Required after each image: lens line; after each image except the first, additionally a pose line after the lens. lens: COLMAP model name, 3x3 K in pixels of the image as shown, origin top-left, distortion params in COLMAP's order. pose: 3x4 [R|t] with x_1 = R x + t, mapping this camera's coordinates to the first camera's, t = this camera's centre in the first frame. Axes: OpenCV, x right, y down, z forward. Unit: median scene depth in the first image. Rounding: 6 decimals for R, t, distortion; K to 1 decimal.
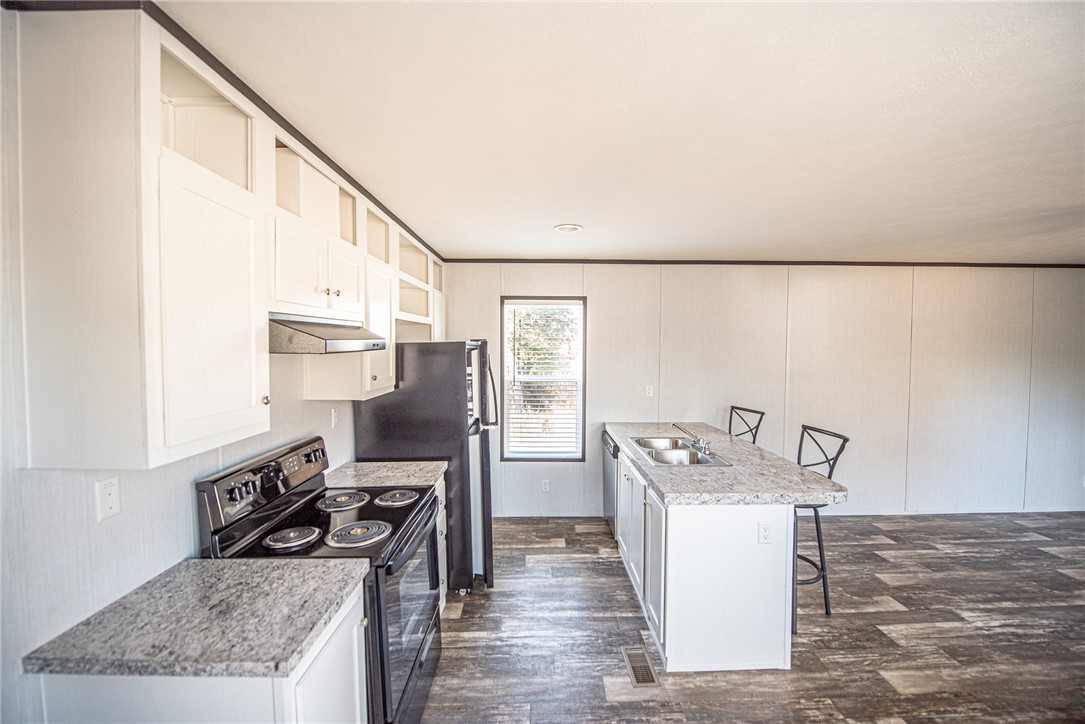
lens RADIAL K [[439.6, 0, 547.8], [0, 439.6, 368.6], [0, 0, 1]] dist [-0.018050, -0.000119]
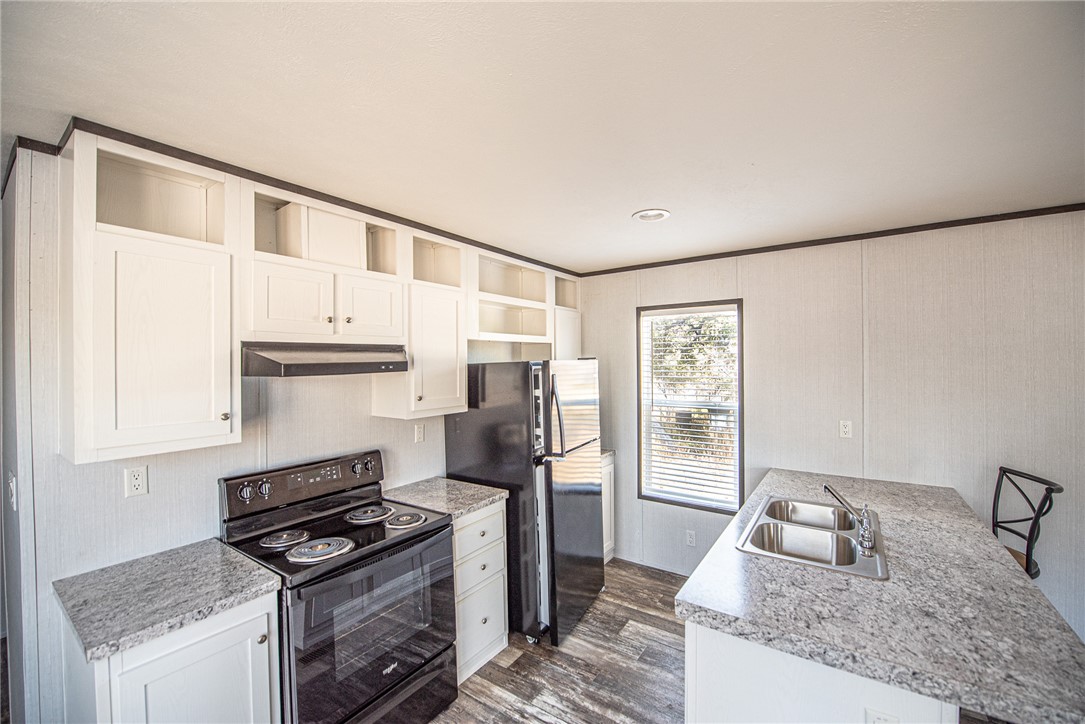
lens RADIAL K [[439.6, 0, 545.5], [0, 439.6, 365.8], [0, 0, 1]] dist [-0.018050, -0.000119]
pose [[0.809145, -0.006012, -0.587578, 0.371608], [-0.019625, 0.999113, -0.037249, -0.018755], [0.587281, 0.041671, 0.808310, 0.277075]]
